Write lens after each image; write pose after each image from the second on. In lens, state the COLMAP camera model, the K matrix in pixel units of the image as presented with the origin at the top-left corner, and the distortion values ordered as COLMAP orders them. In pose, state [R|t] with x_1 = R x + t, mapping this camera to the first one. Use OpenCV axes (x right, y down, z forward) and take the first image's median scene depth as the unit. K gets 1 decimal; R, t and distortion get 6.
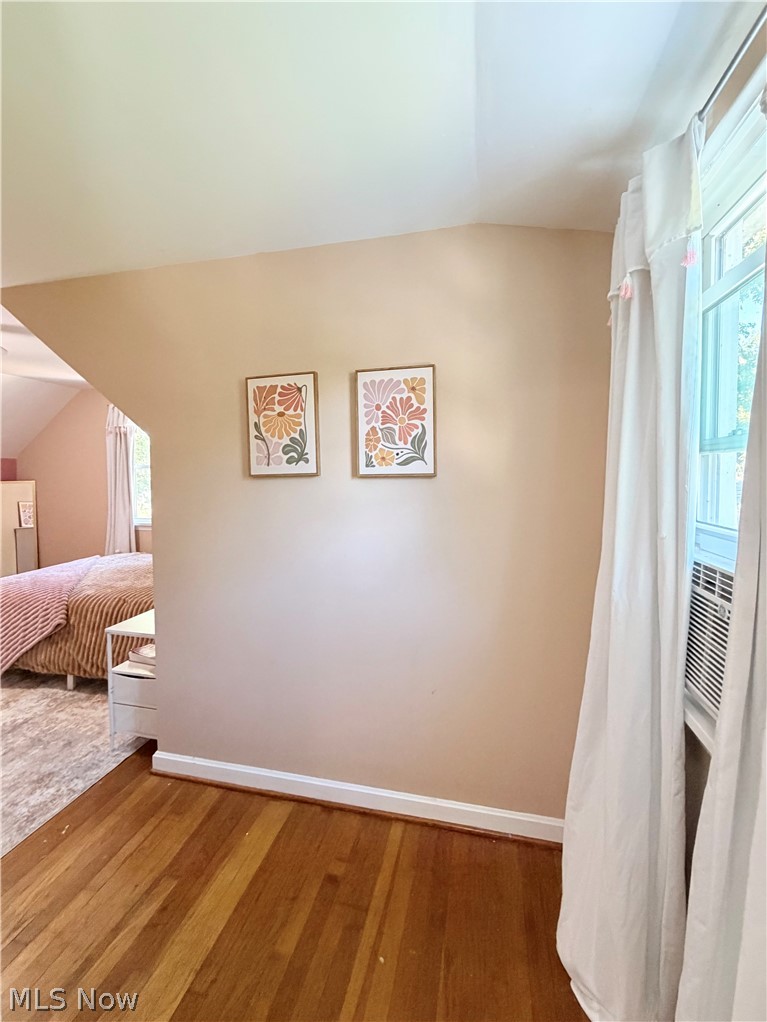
lens RADIAL K [[410.2, 0, 383.5], [0, 410.2, 511.0], [0, 0, 1]] dist [-0.001492, 0.000167]
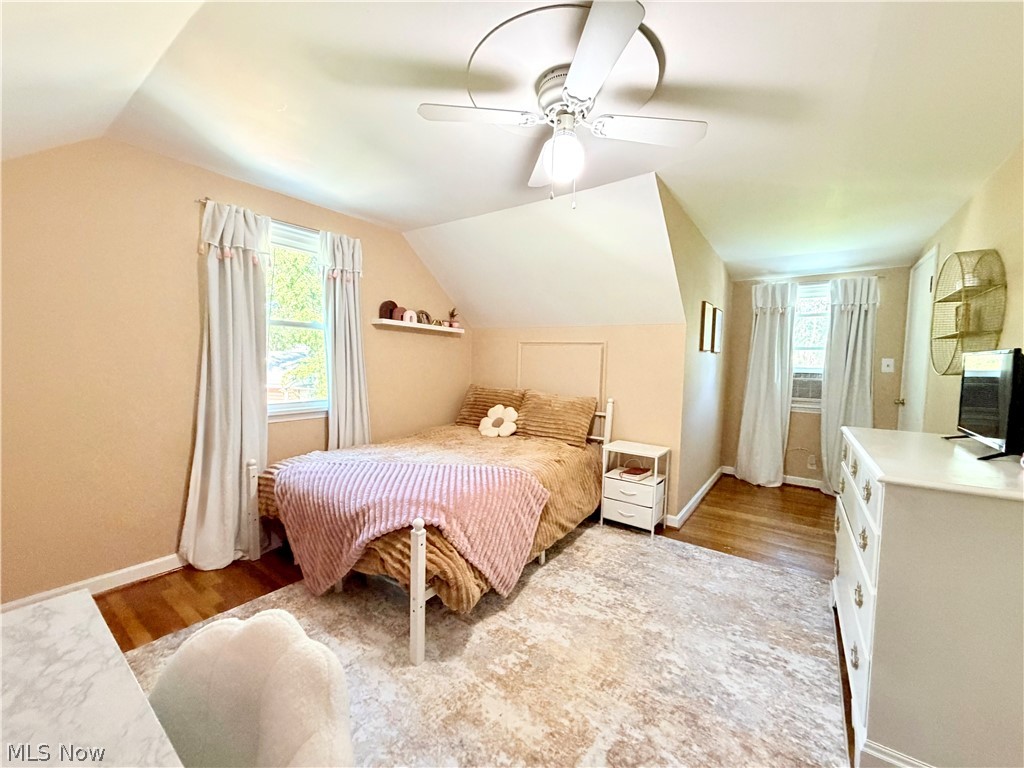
lens RADIAL K [[411.0, 0, 509.8], [0, 411.0, 382.5], [0, 0, 1]] dist [-0.001492, 0.000167]
pose [[0.377295, -0.023272, 0.925801, -2.067928], [0.036929, 0.999267, 0.010069, 0.017237], [-0.925357, 0.030390, 0.377878, 0.886447]]
